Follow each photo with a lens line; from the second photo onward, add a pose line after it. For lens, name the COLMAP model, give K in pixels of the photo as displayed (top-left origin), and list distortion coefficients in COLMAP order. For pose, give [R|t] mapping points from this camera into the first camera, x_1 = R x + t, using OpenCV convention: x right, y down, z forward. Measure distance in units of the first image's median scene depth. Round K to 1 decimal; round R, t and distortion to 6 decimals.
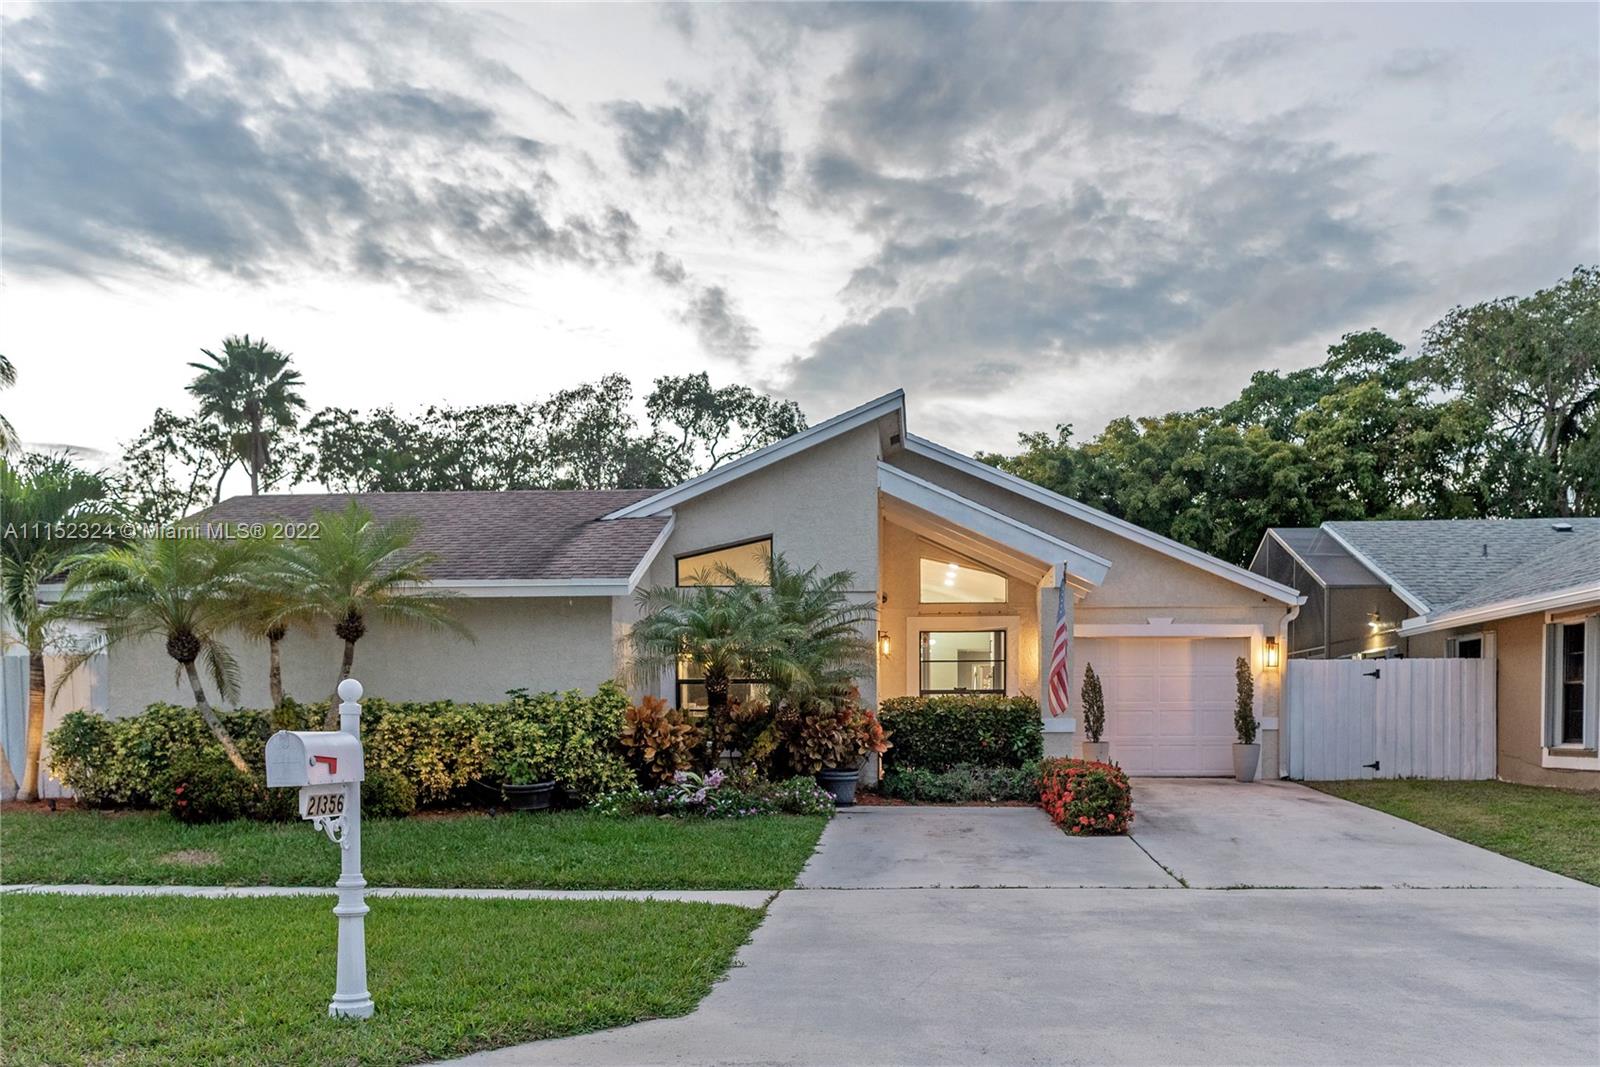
lens RADIAL K [[1174.7, 0, 835.0], [0, 1174.7, 608.6], [0, 0, 1]] dist [0.003766, -0.003667]
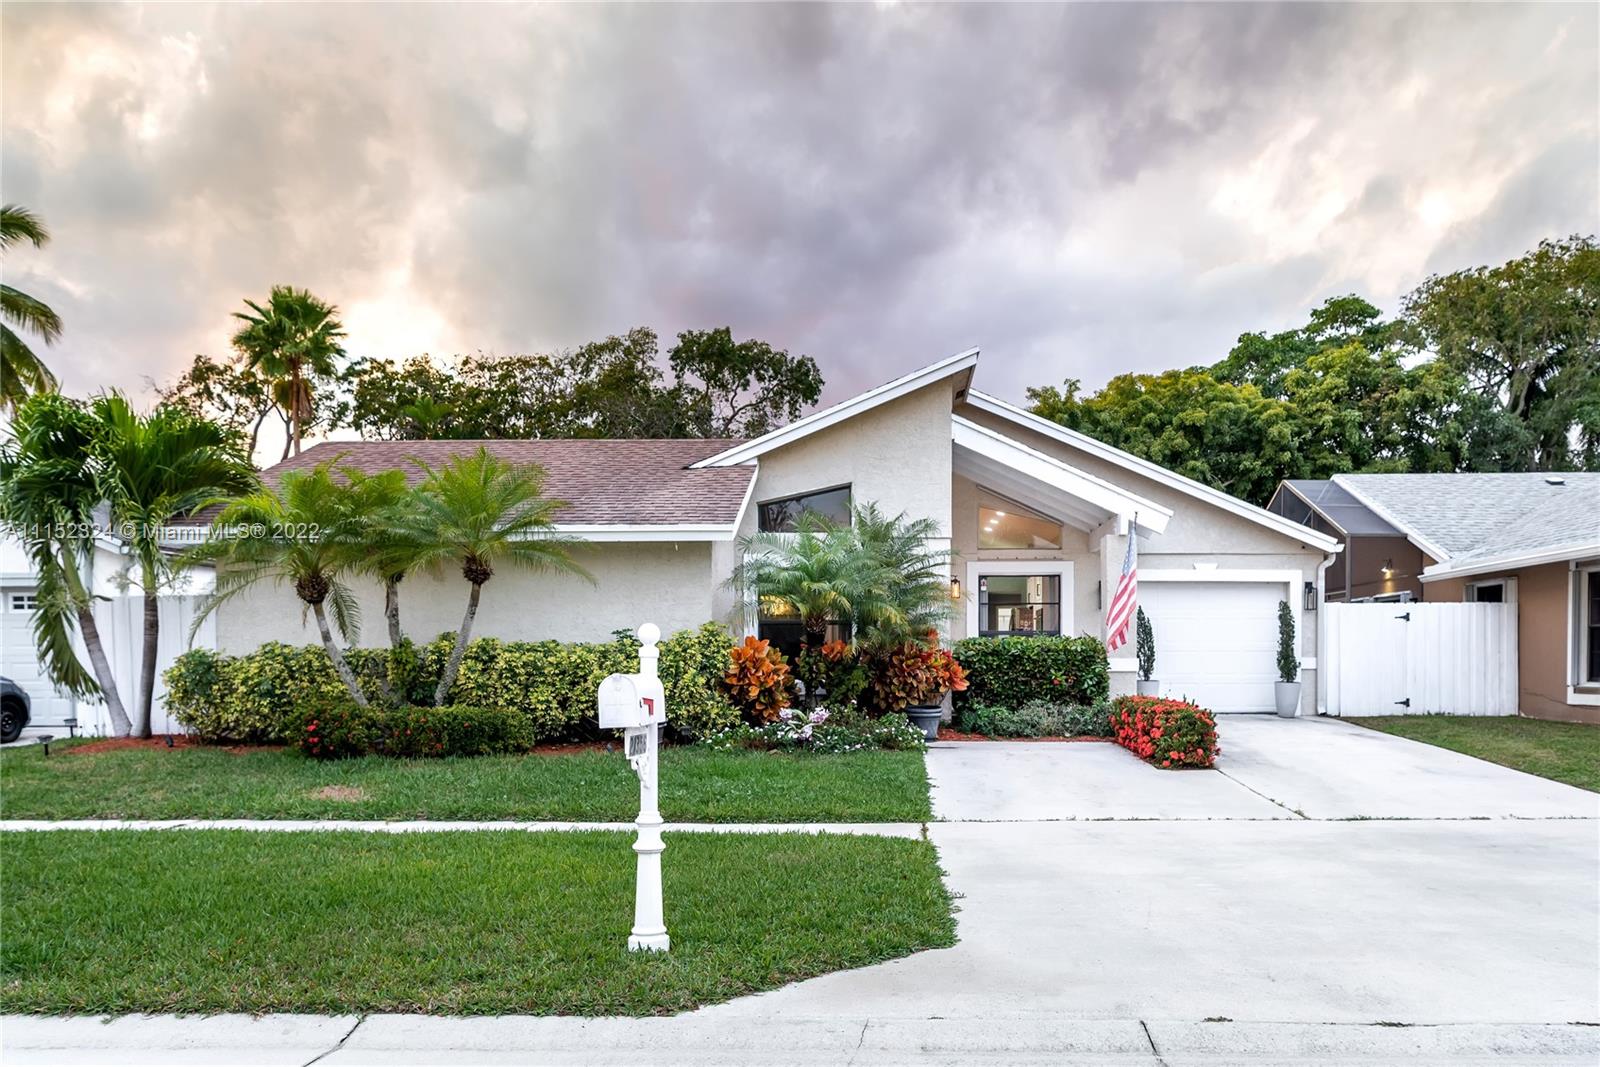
lens RADIAL K [[1110.1, 0, 793.4], [0, 1110.1, 541.2], [0, 0, 1]] dist [0.008815, -0.012190]
pose [[0.999368, 0.004976, 0.035186, -0.144439], [-0.004666, 0.999950, -0.008867, -0.002049], [-0.035229, 0.008697, 0.999341, 0.006242]]
